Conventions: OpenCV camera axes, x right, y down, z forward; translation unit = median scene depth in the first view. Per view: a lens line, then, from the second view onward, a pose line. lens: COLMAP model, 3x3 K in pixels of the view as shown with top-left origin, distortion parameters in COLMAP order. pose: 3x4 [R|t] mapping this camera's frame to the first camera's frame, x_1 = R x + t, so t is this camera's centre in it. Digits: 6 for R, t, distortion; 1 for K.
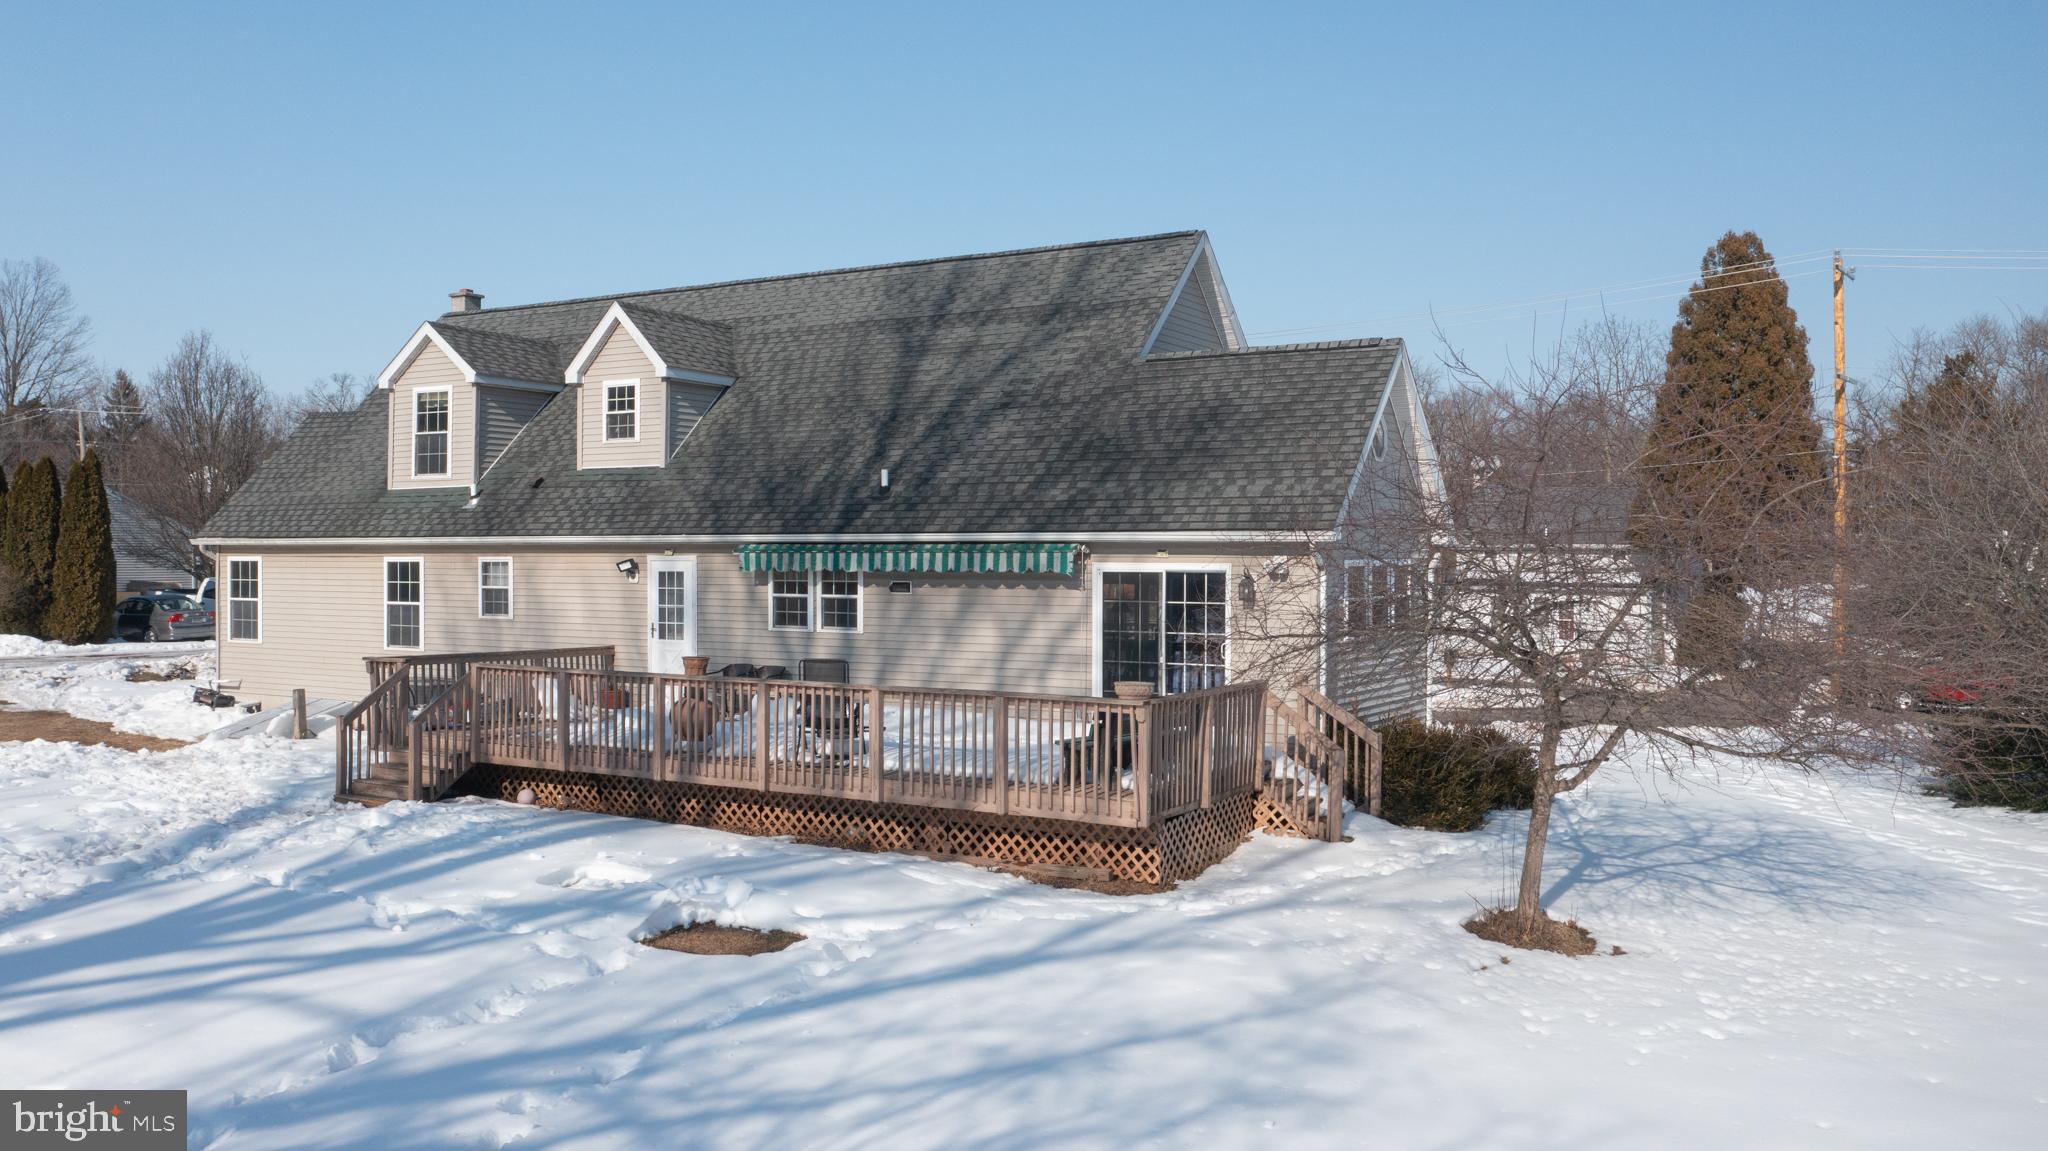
lens RADIAL K [[1669.1, 0, 1025.7], [0, 1669.1, 580.8], [0, 0, 1]] dist [0.001709, 0.000938]
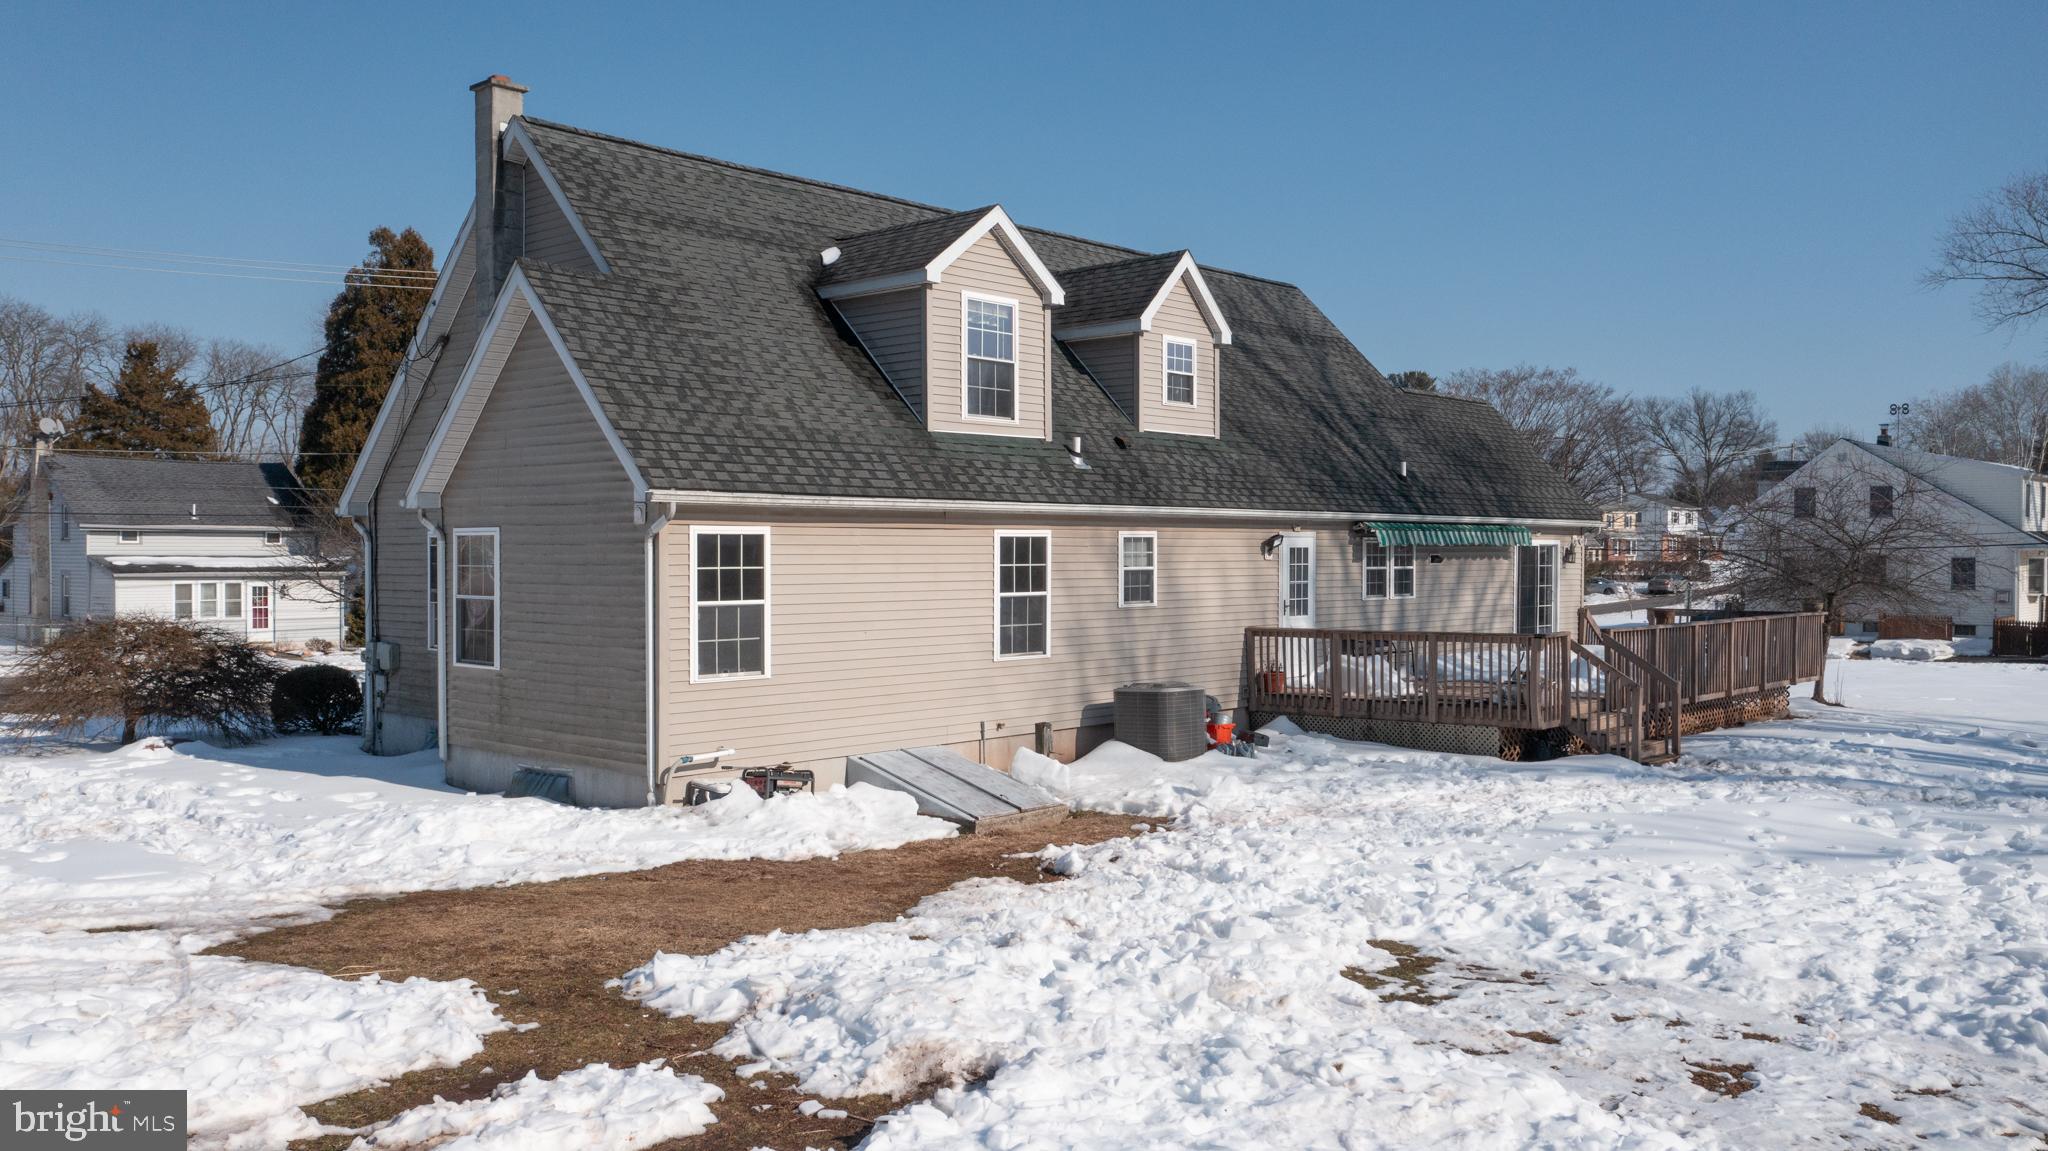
lens RADIAL K [[1669.1, 0, 1025.9], [0, 1669.1, 569.8], [0, 0, 1]] dist [0.001709, 0.000938]
pose [[0.158090, -0.027465, 0.987043, -1.142319], [-0.004748, 0.999580, 0.028574, -0.018814], [-0.987413, -0.009204, 0.157893, 0.924462]]
